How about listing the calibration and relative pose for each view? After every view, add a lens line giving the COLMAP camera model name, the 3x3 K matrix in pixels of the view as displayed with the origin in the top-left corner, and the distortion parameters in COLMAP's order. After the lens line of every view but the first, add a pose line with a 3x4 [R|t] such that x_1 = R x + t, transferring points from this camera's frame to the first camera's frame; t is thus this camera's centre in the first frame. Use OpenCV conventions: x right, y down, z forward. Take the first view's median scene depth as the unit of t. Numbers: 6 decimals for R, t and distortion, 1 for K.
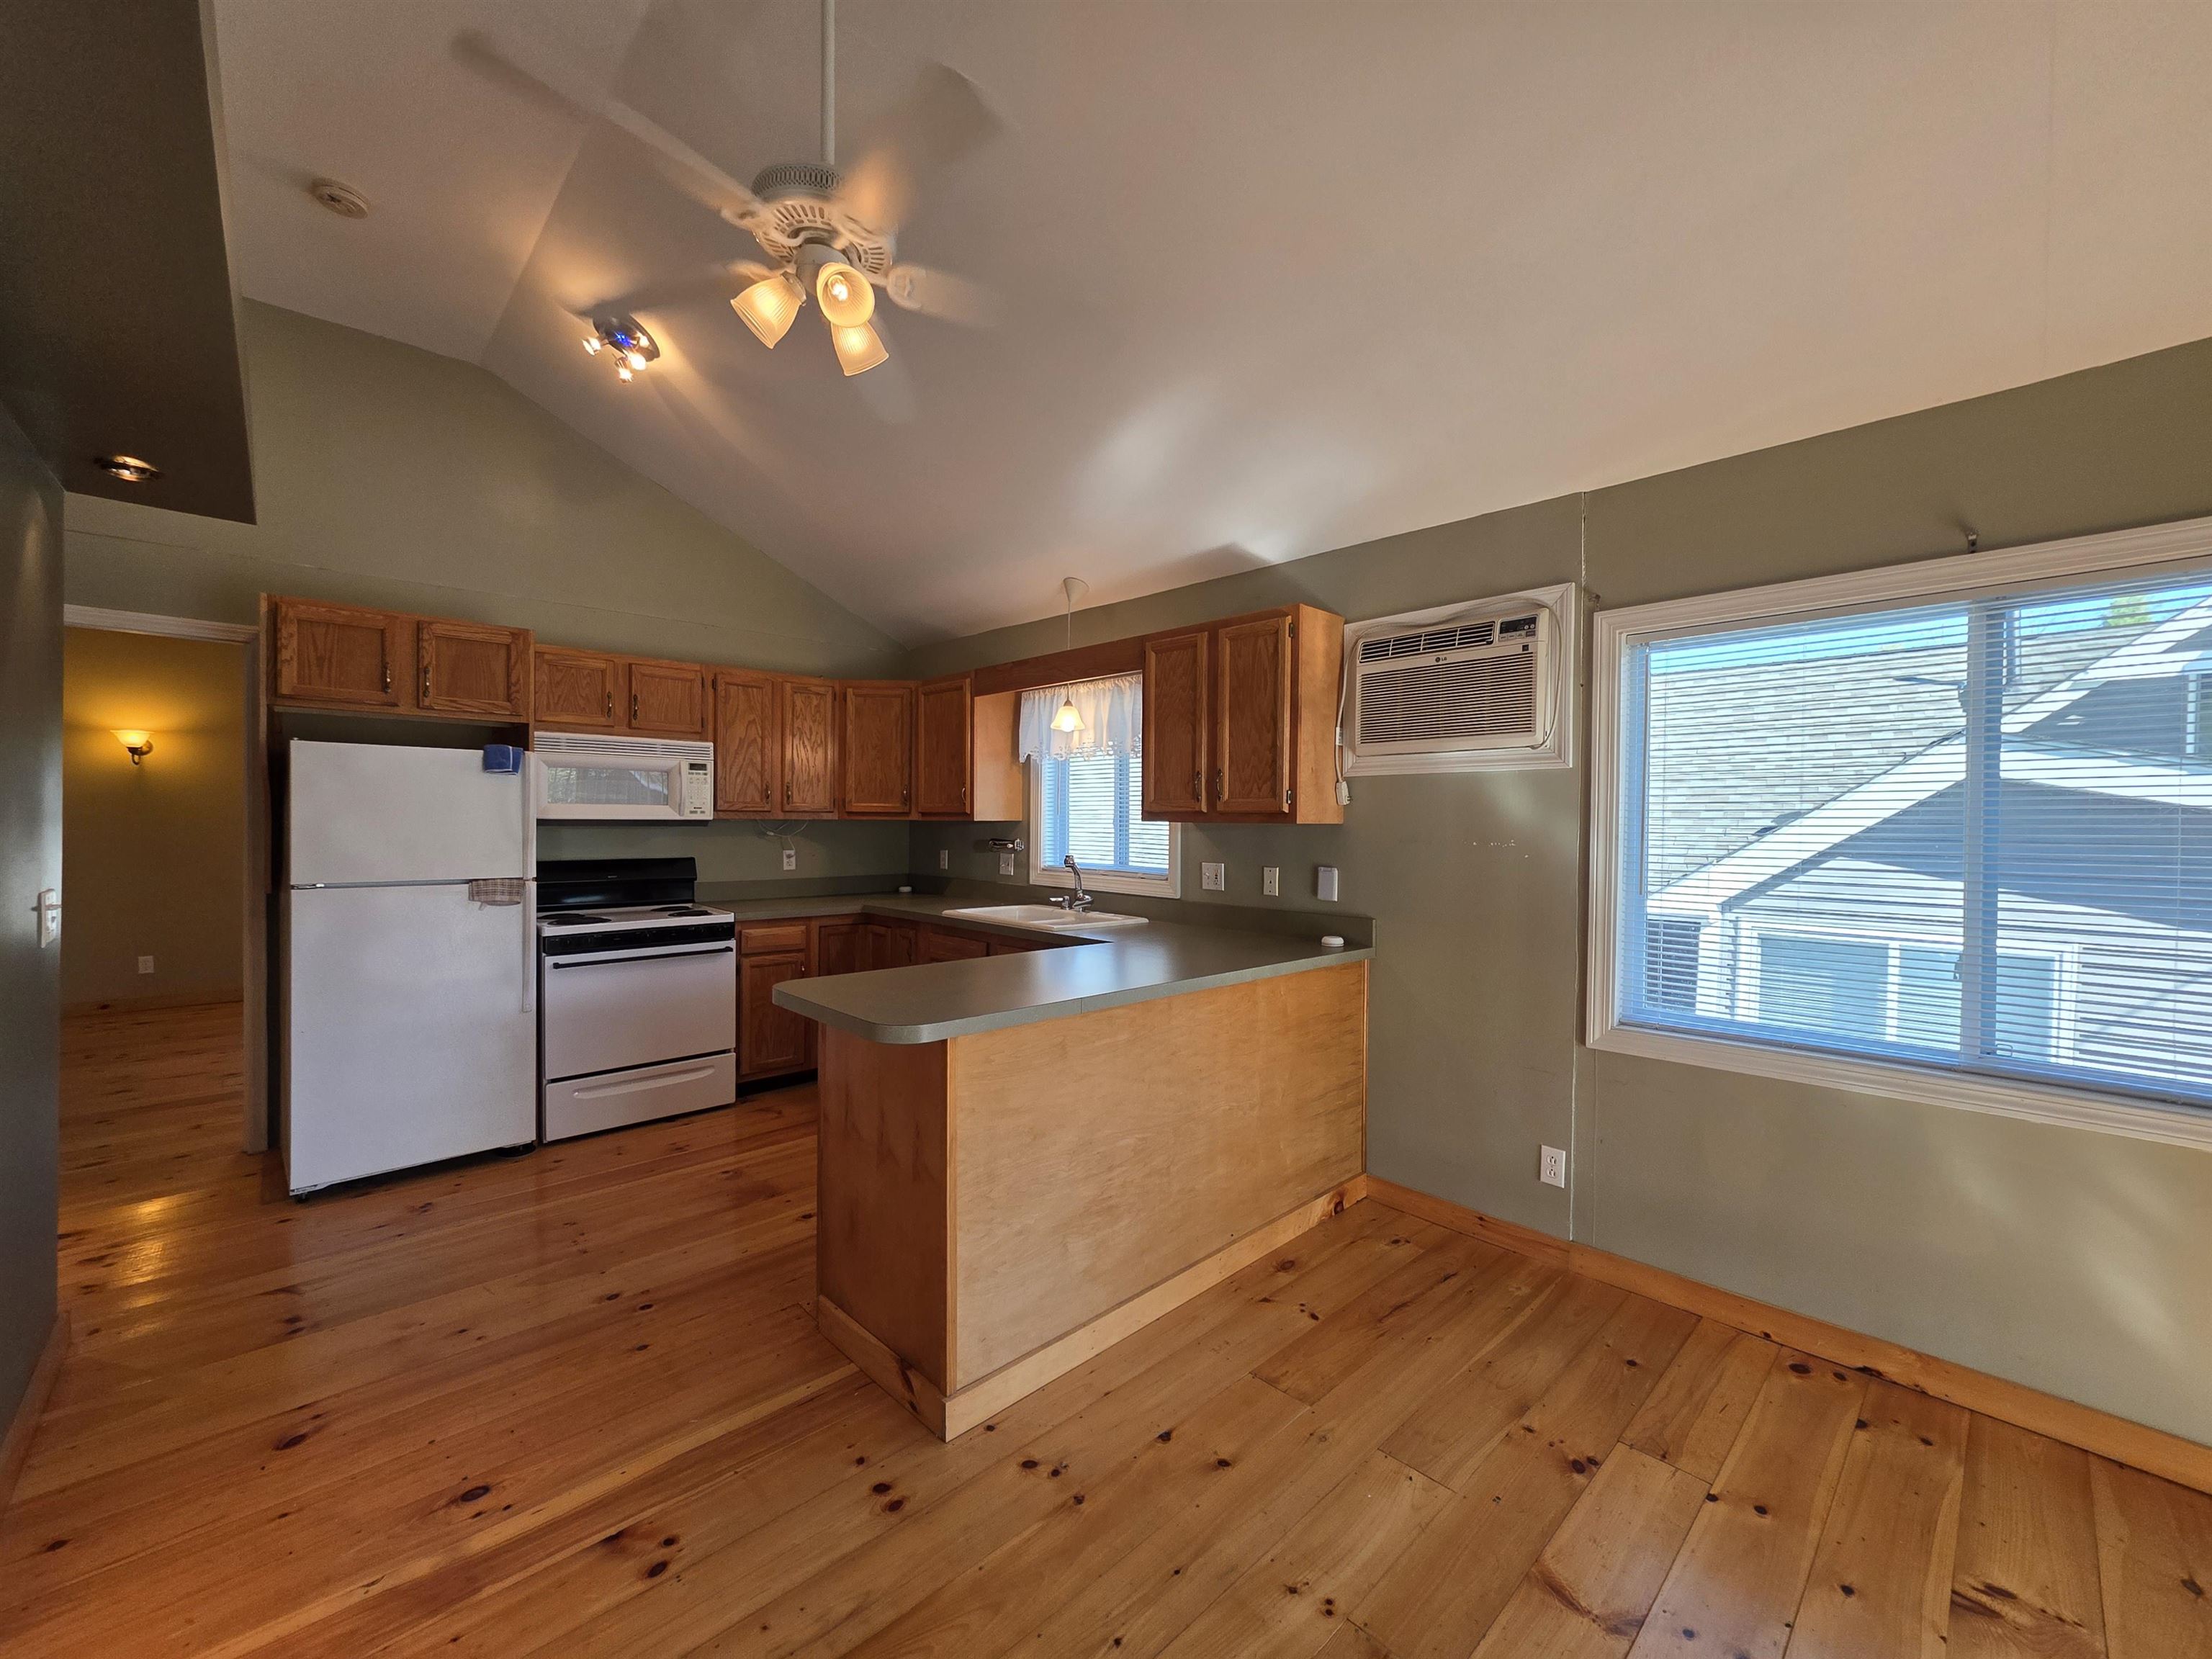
lens RADIAL K [[877.9, 0, 1123.2], [0, 877.9, 833.5], [0, 0, 1]] dist [-0.000766, 0.000012]
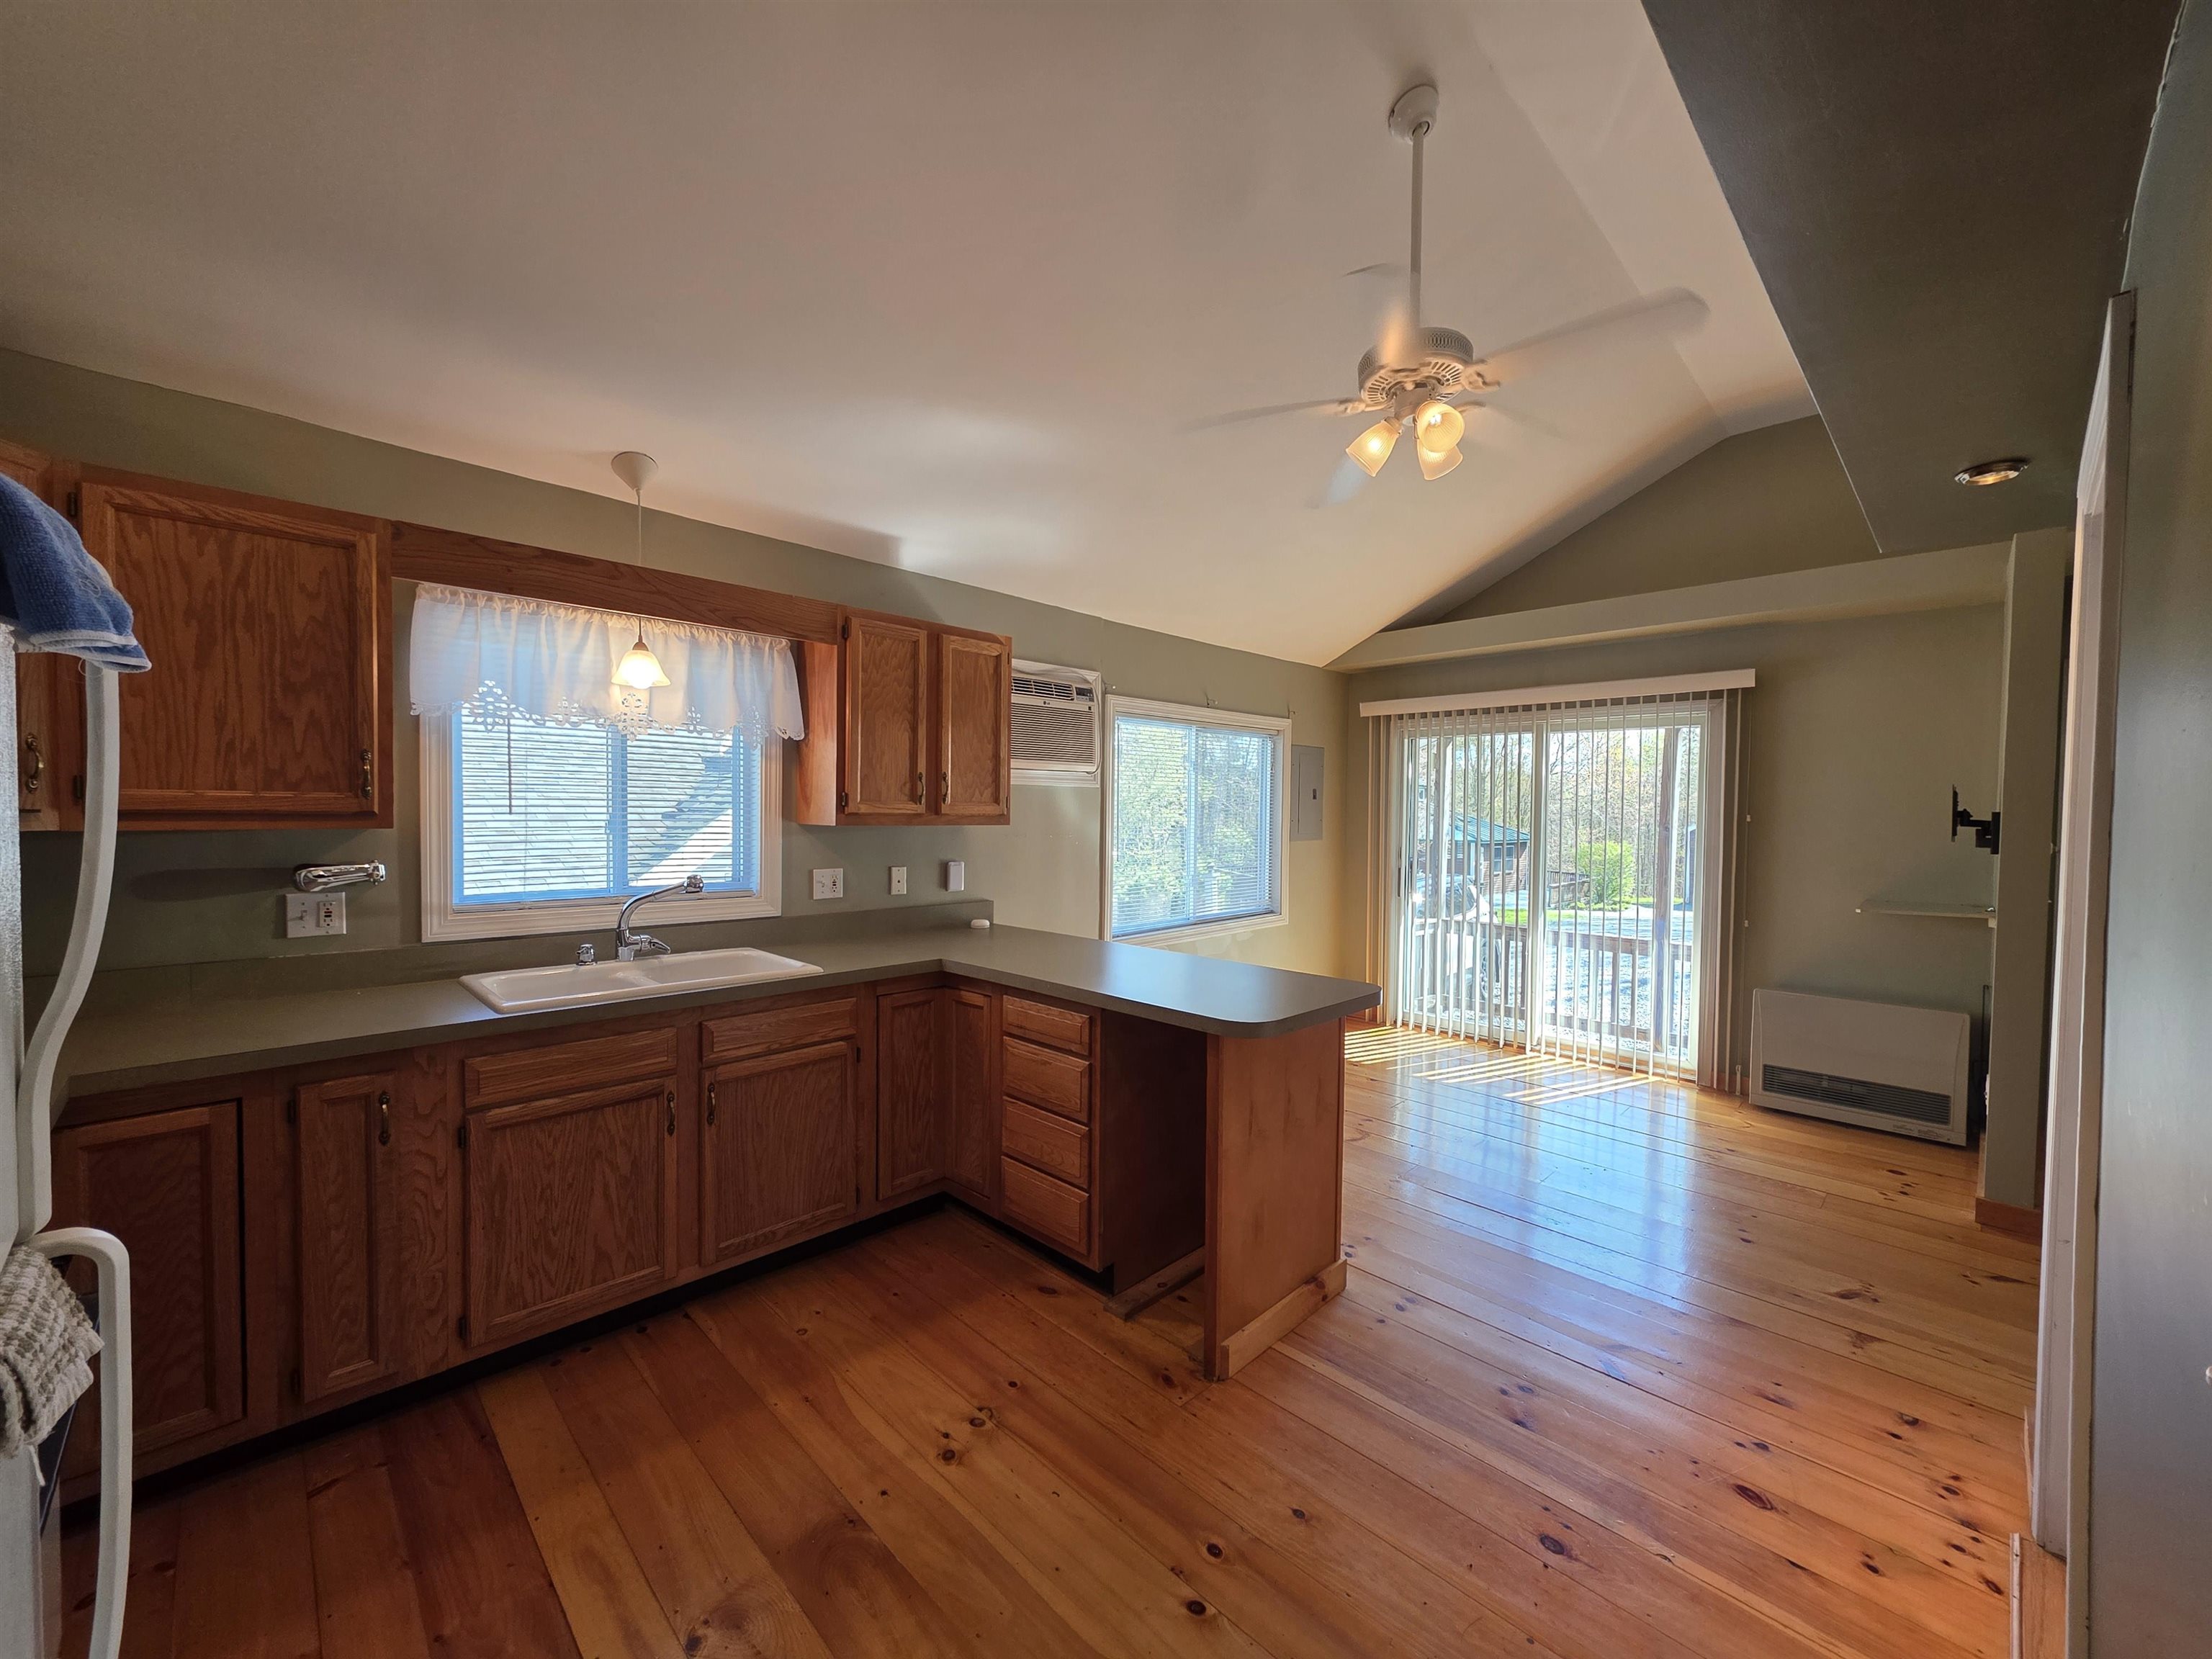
lens RADIAL K [[877.9, 0, 1123.2], [0, 877.9, 833.5], [0, 0, 1]] dist [-0.000766, 0.000012]
pose [[-0.024154, -0.034710, 0.999105, -0.735625], [0.003192, 0.999389, 0.034797, -0.030298], [-0.999703, 0.004029, -0.024029, 0.658299]]
